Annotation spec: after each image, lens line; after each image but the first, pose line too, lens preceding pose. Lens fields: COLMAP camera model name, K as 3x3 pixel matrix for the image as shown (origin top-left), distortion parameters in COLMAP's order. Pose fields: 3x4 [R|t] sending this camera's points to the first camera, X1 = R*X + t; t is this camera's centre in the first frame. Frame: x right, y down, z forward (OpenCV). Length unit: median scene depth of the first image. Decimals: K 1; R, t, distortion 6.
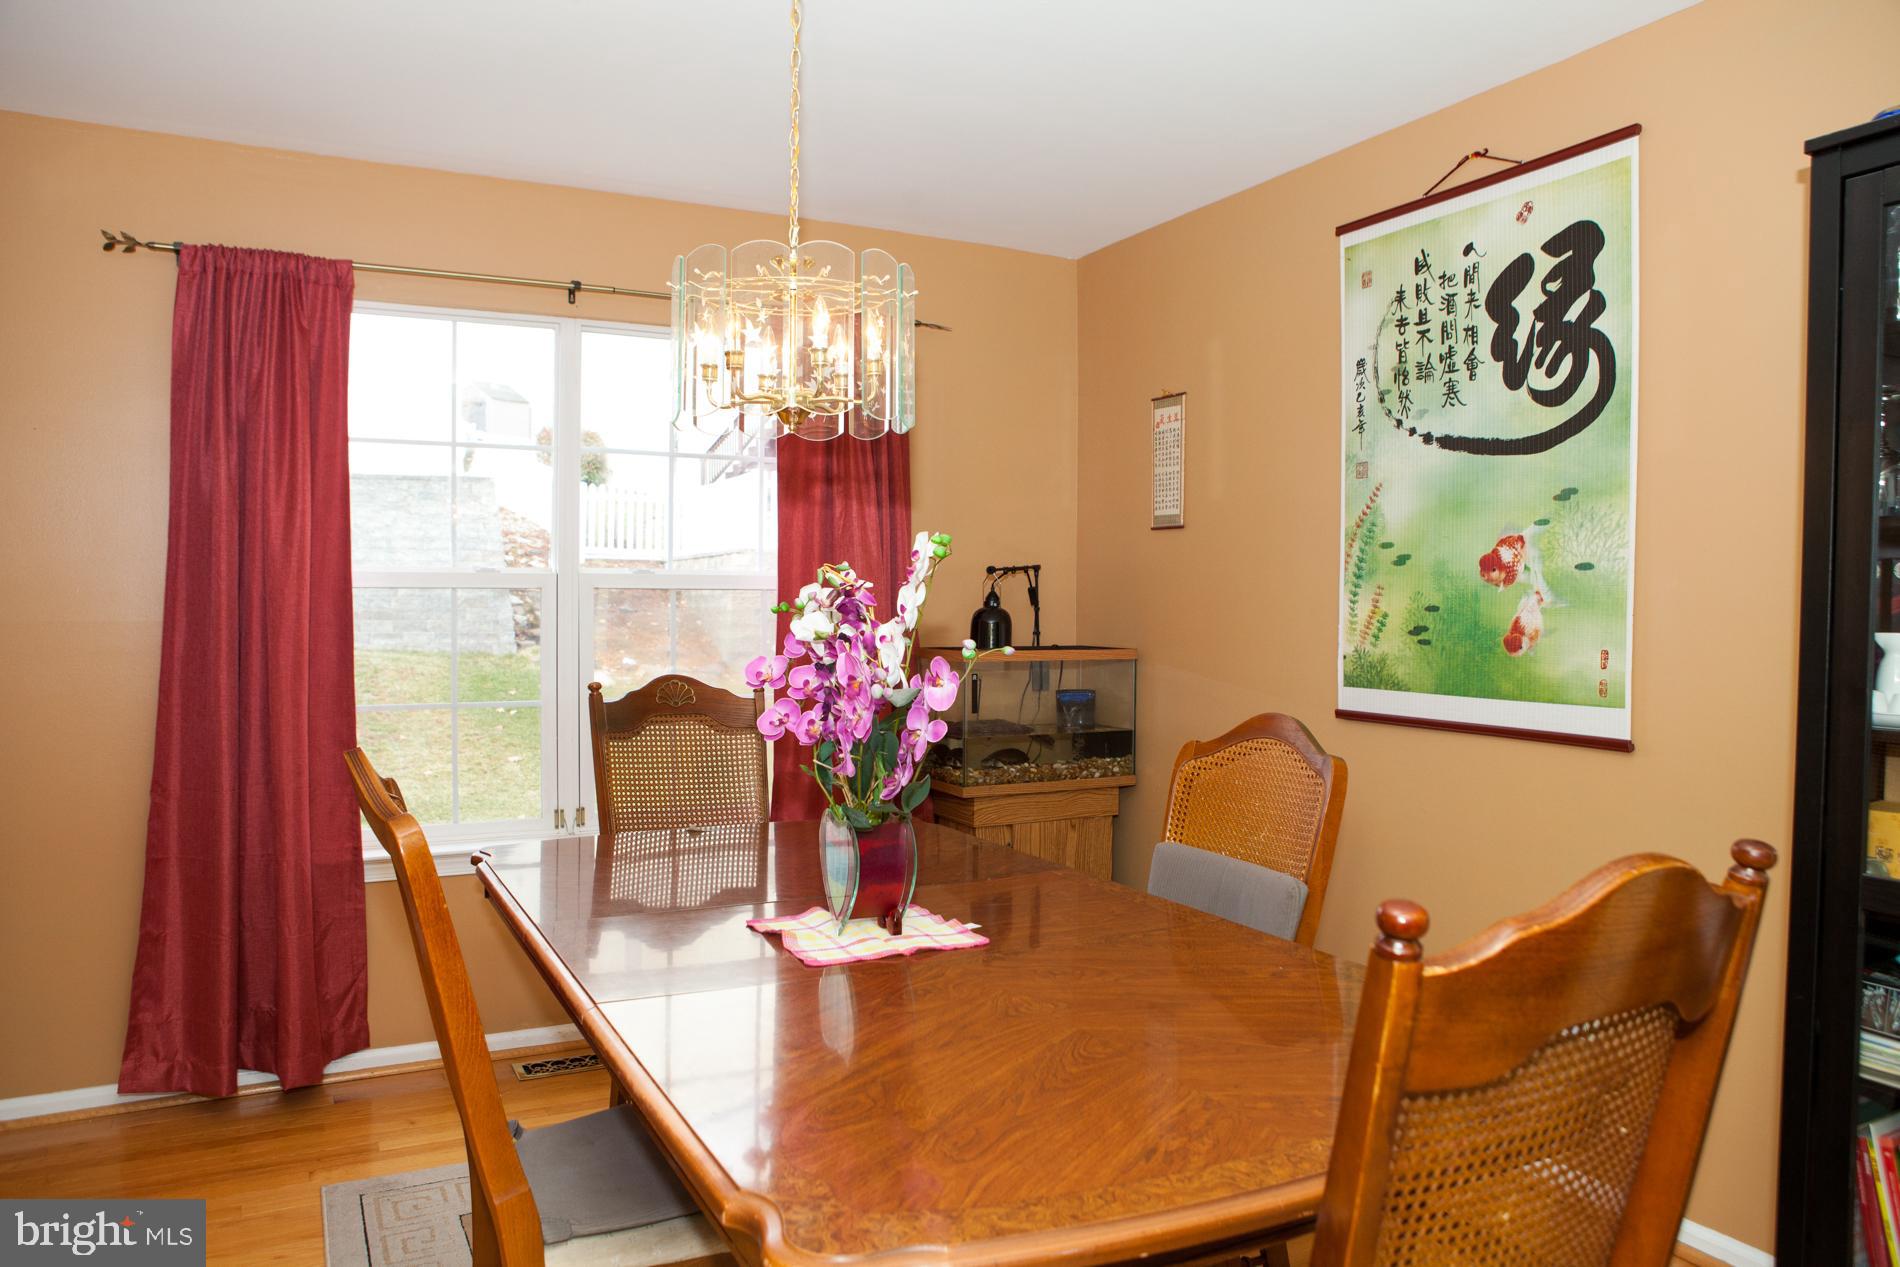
lens RADIAL K [[1313.6, 0, 950.5], [0, 1313.6, 633.0], [0, 0, 1]] dist [-0.081513, -0.000125]
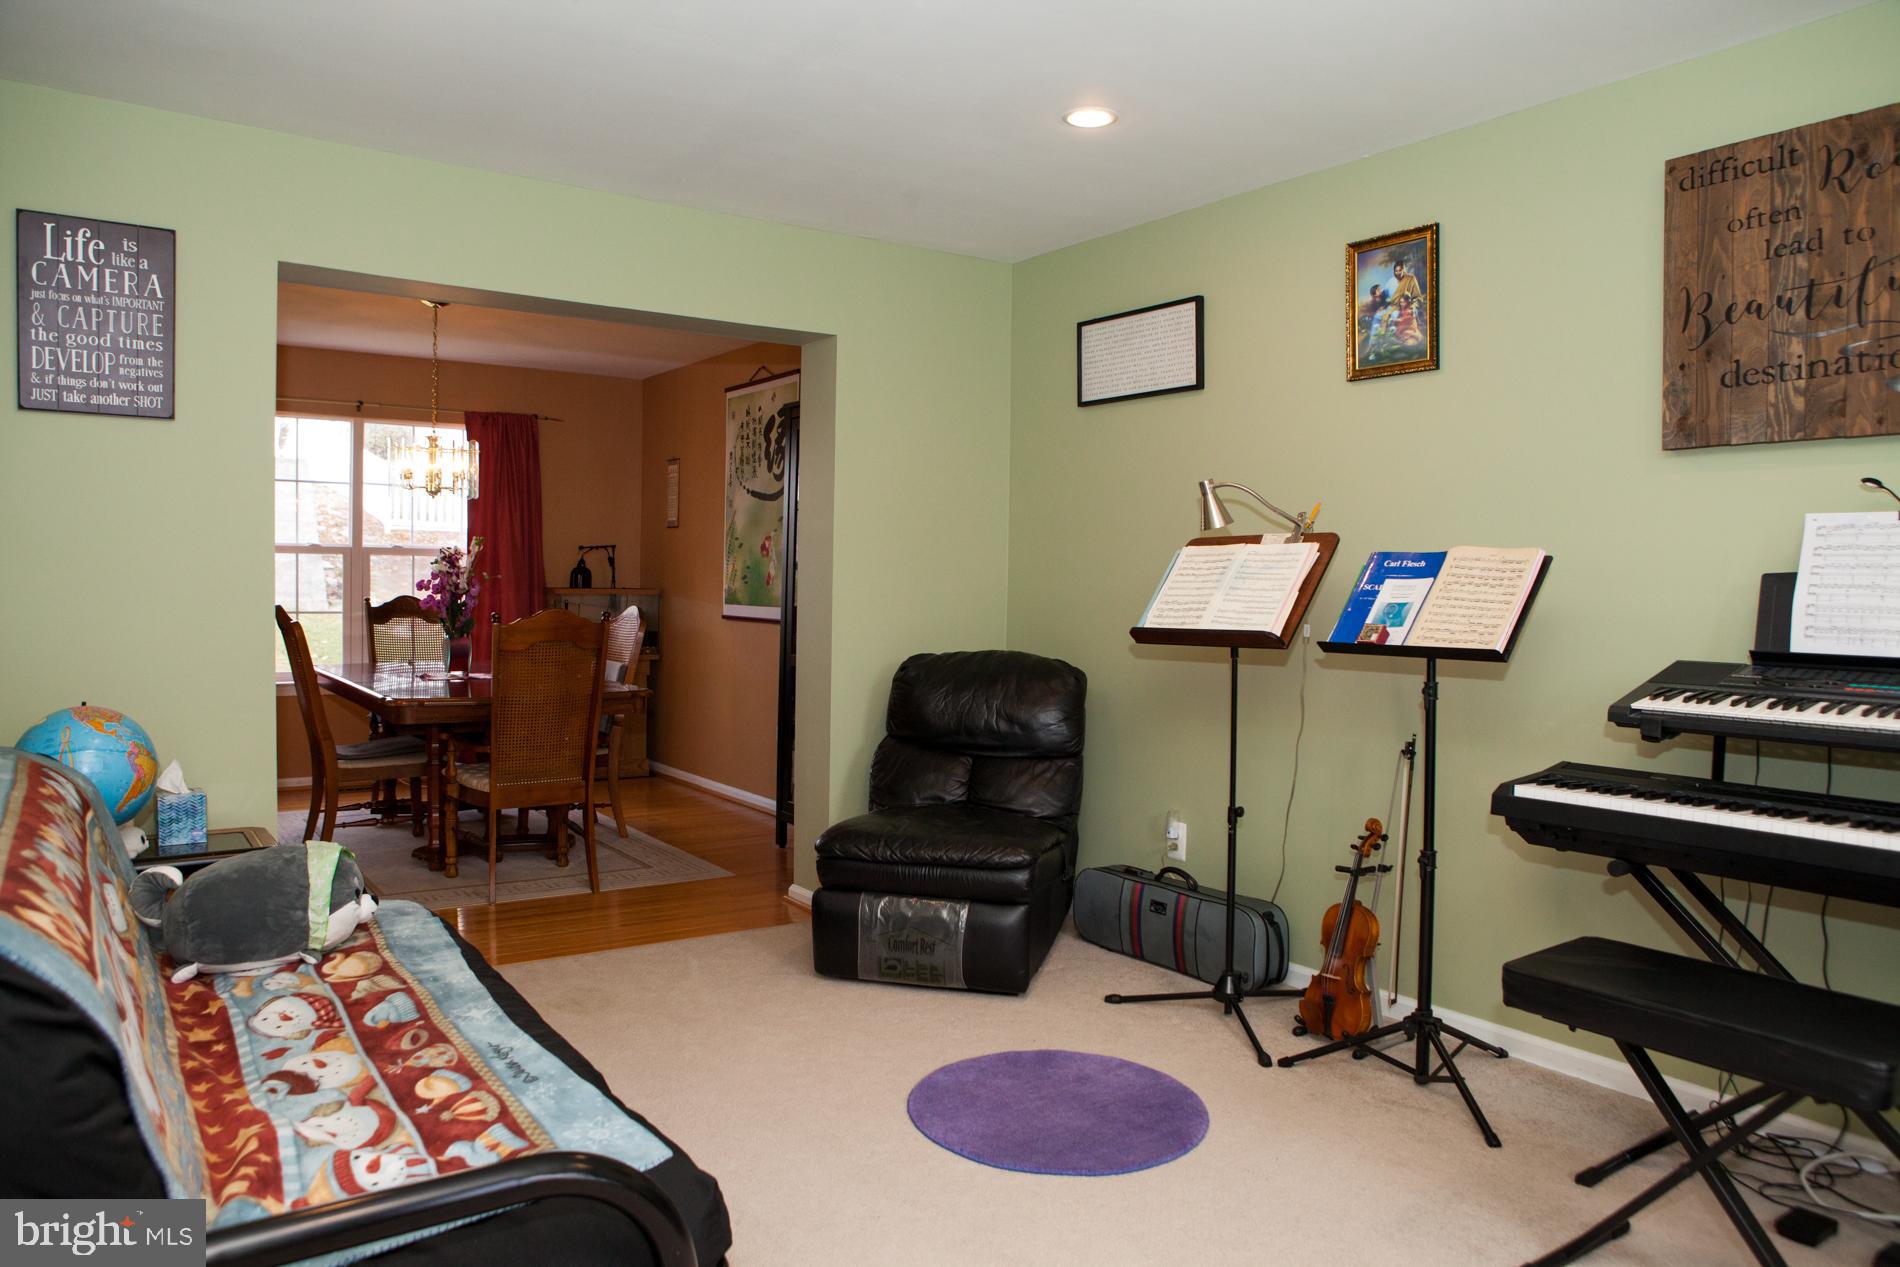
lens RADIAL K [[1313.6, 0, 950.3], [0, 1313.6, 627.6], [0, 0, 1]] dist [-0.081513, -0.000125]
pose [[0.991743, 0.004408, 0.128168, 0.429812], [-0.006562, 0.999844, 0.016390, 0.046192], [-0.128075, -0.017096, 0.991617, -1.300671]]
